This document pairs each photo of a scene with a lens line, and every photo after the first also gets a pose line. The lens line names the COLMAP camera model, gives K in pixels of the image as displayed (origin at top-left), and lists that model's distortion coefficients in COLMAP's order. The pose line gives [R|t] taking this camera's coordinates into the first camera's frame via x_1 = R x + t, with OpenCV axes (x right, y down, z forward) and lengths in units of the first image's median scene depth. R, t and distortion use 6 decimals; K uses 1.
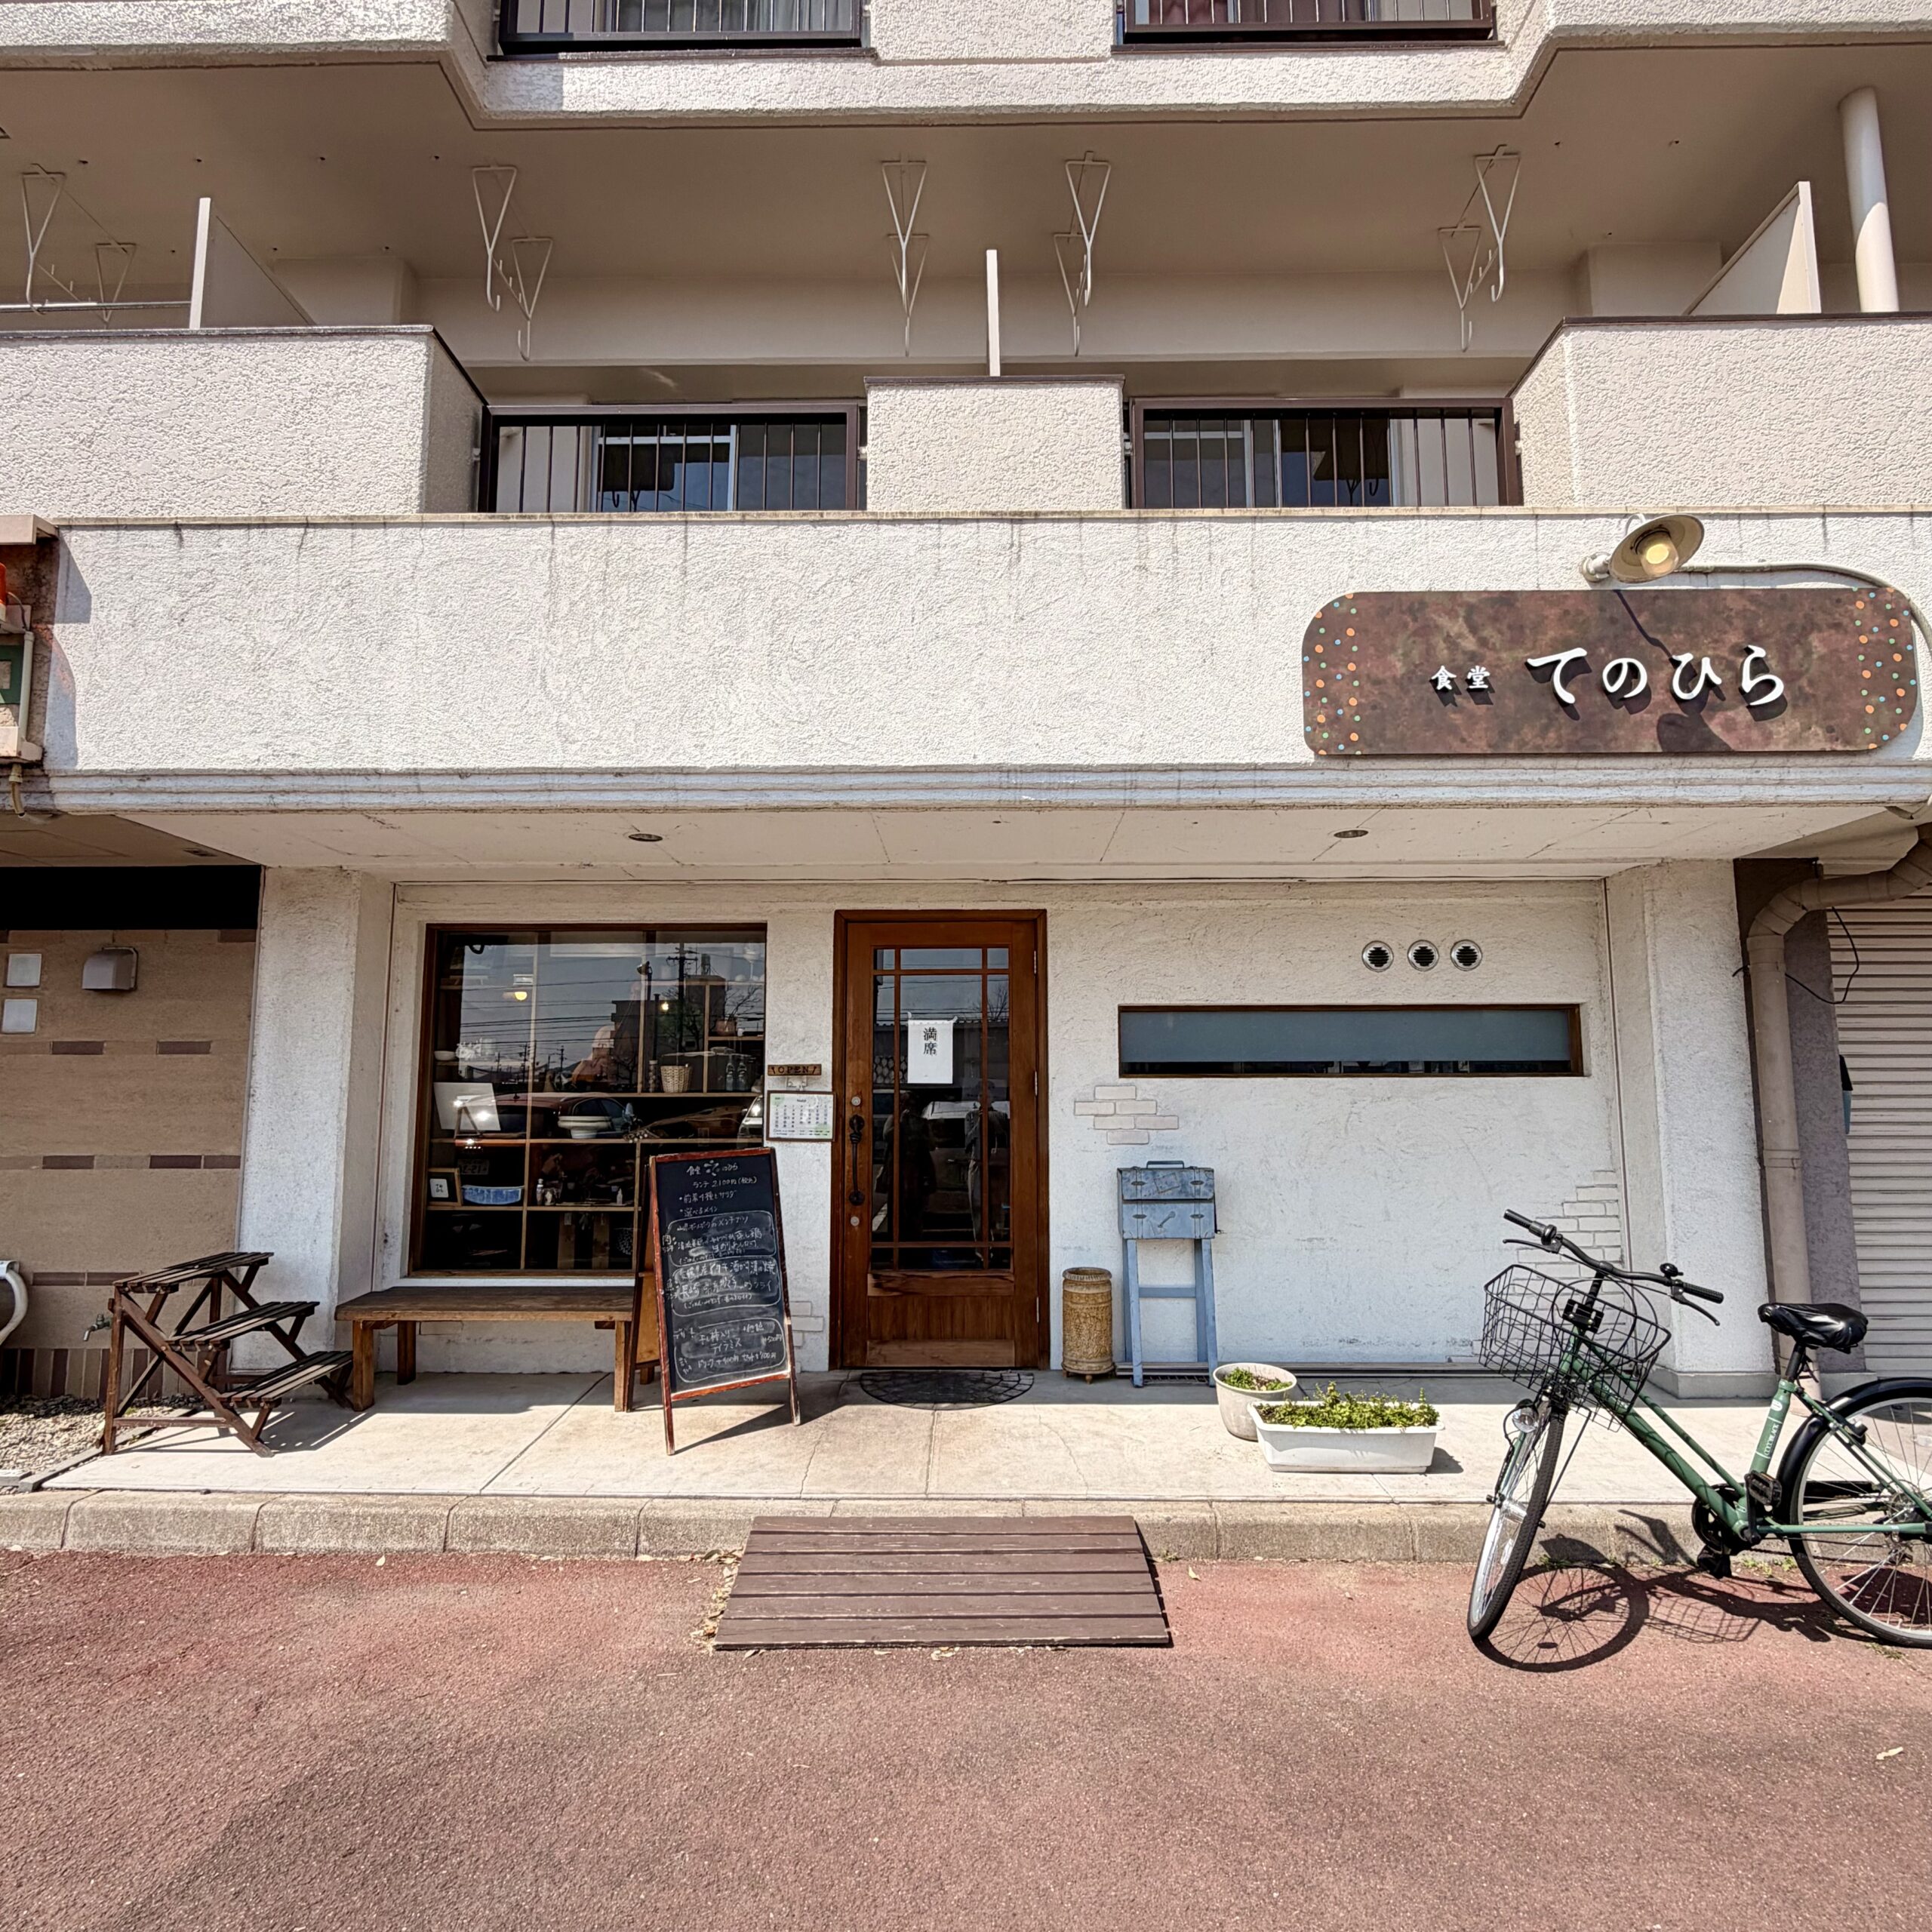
lens RADIAL K [[1124.6, 0, 959.8], [0, 1124.6, 964.6], [0, 0, 1]] dist [0.001350, 0.000095]
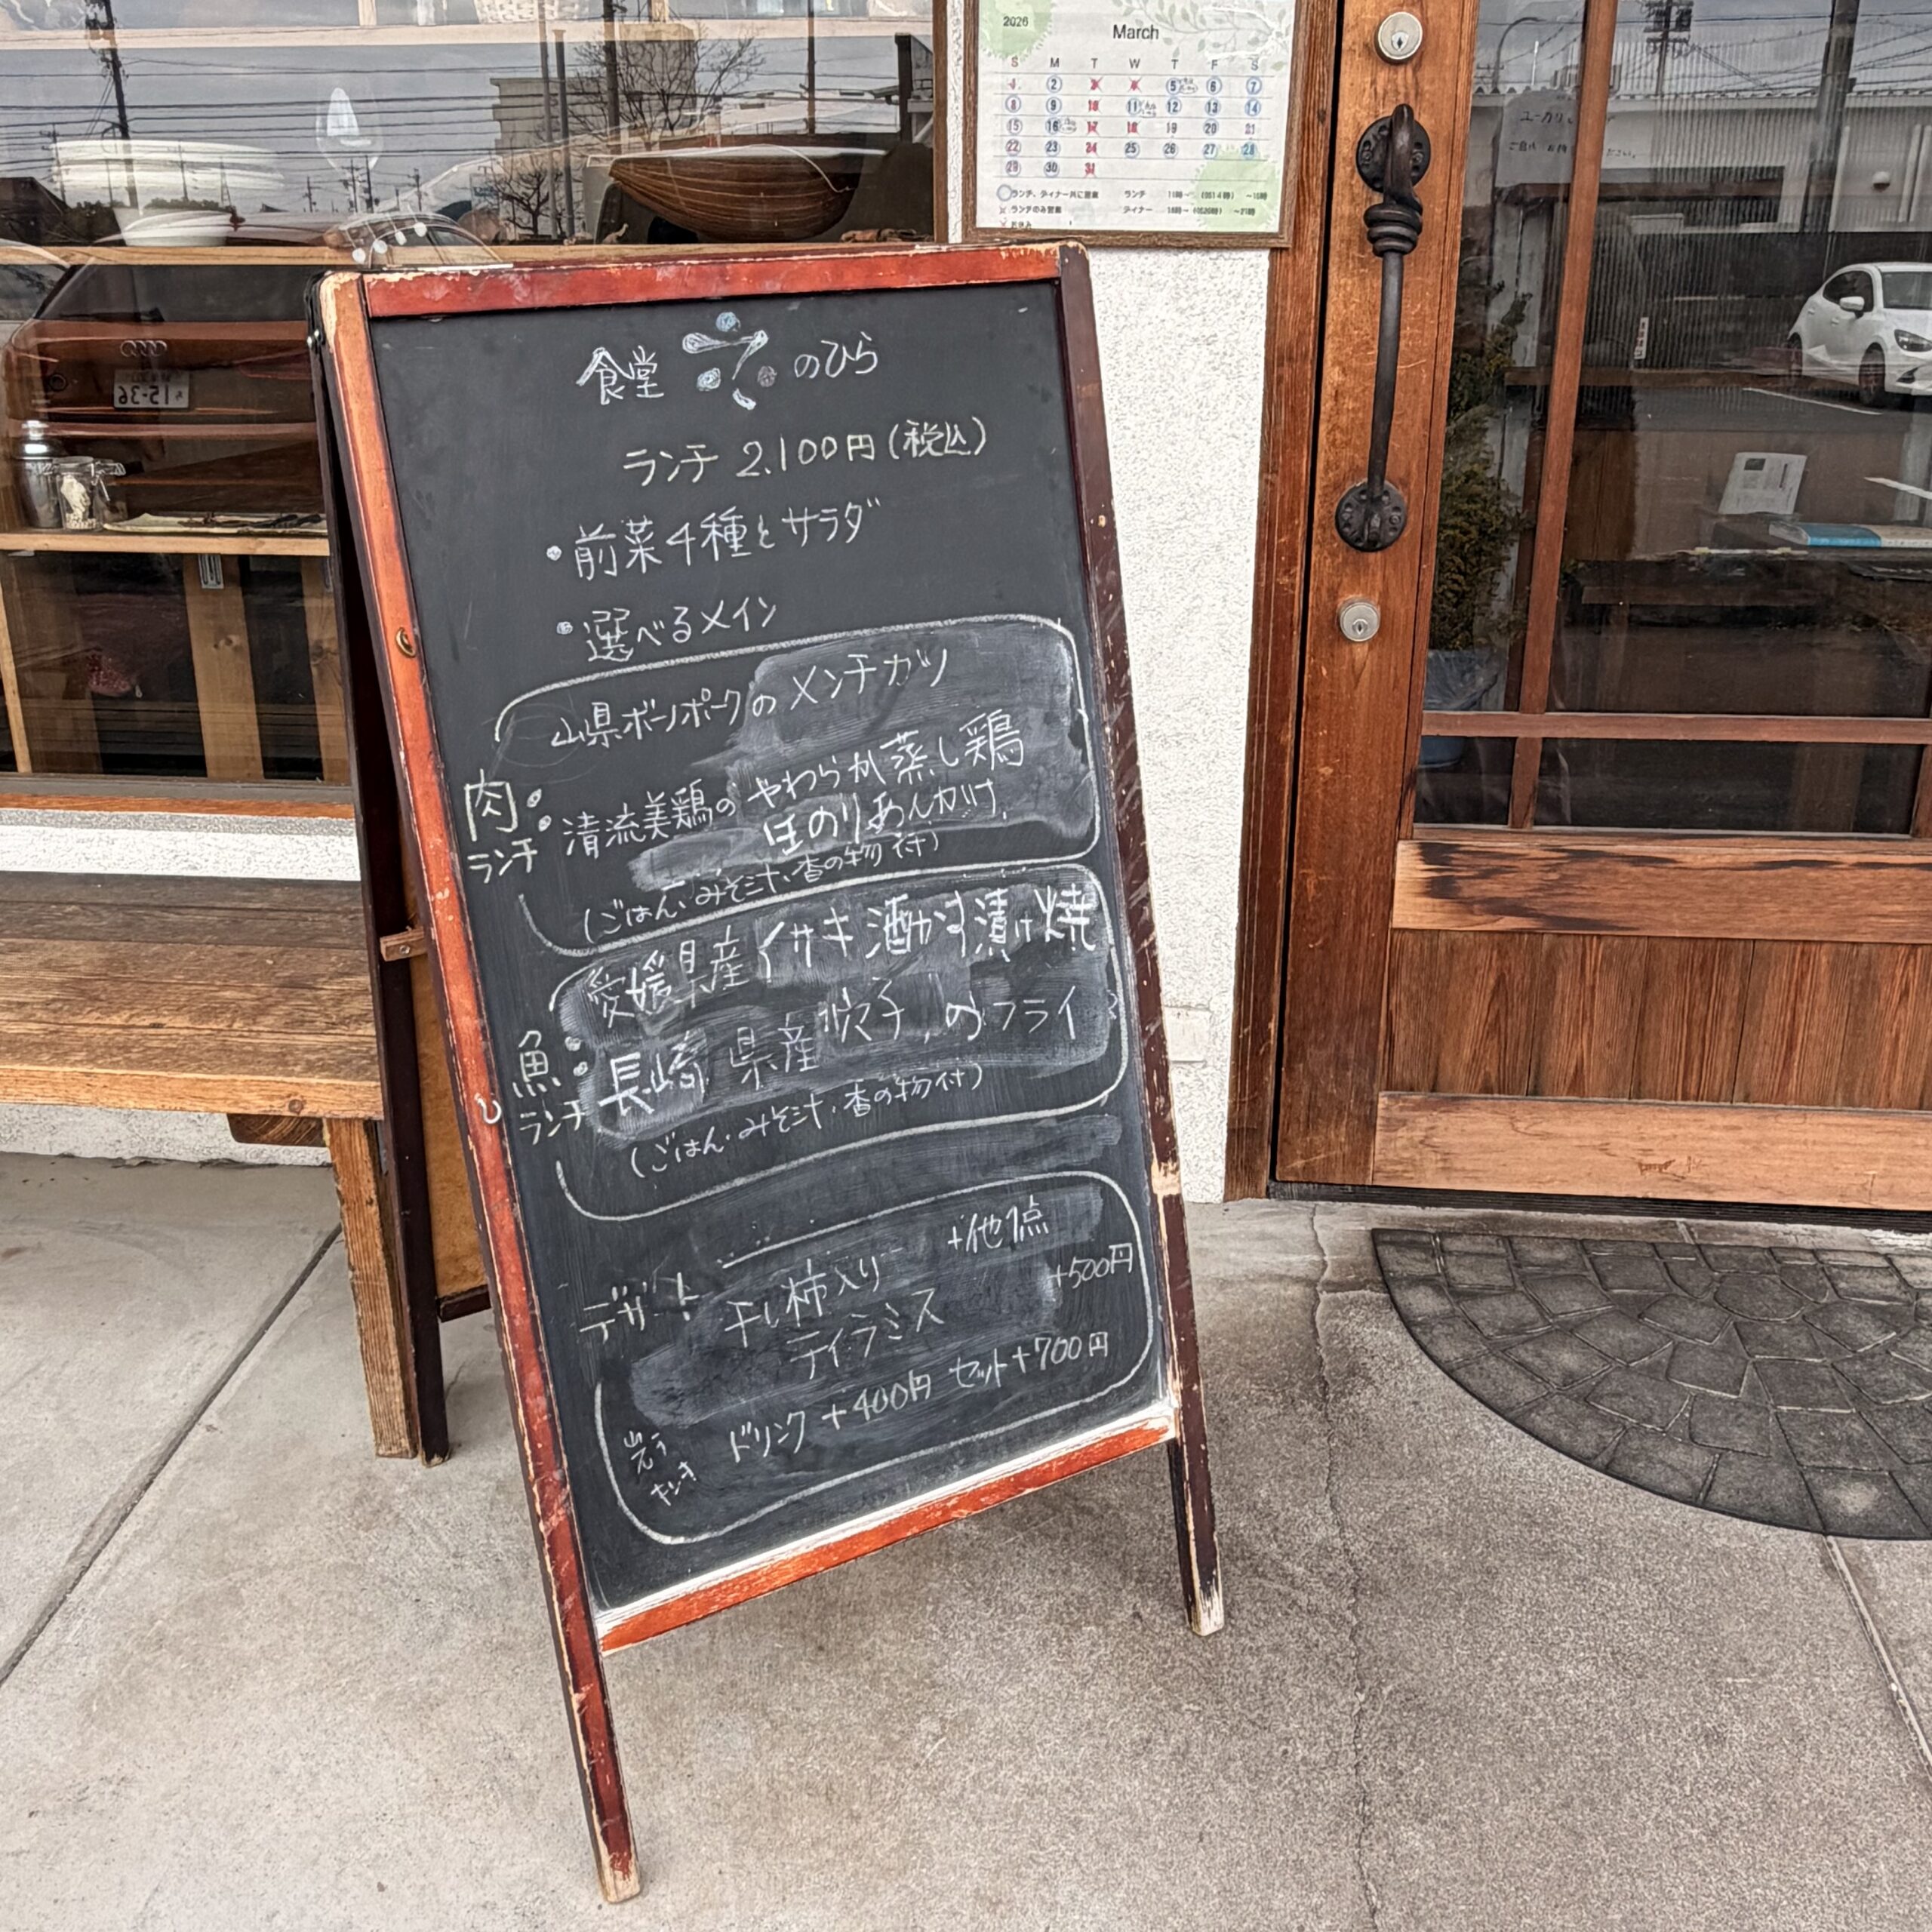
lens RADIAL K [[2010.5, 0, 959.7], [0, 2010.5, 965.4], [0, 0, 1]] dist [0.017849, 0.000000]
pose [[0.996222, 0.027703, -0.082310, -0.160070], [0.011073, 0.899507, 0.436765, 0.131724], [0.086138, -0.436026, 0.895802, 0.700258]]
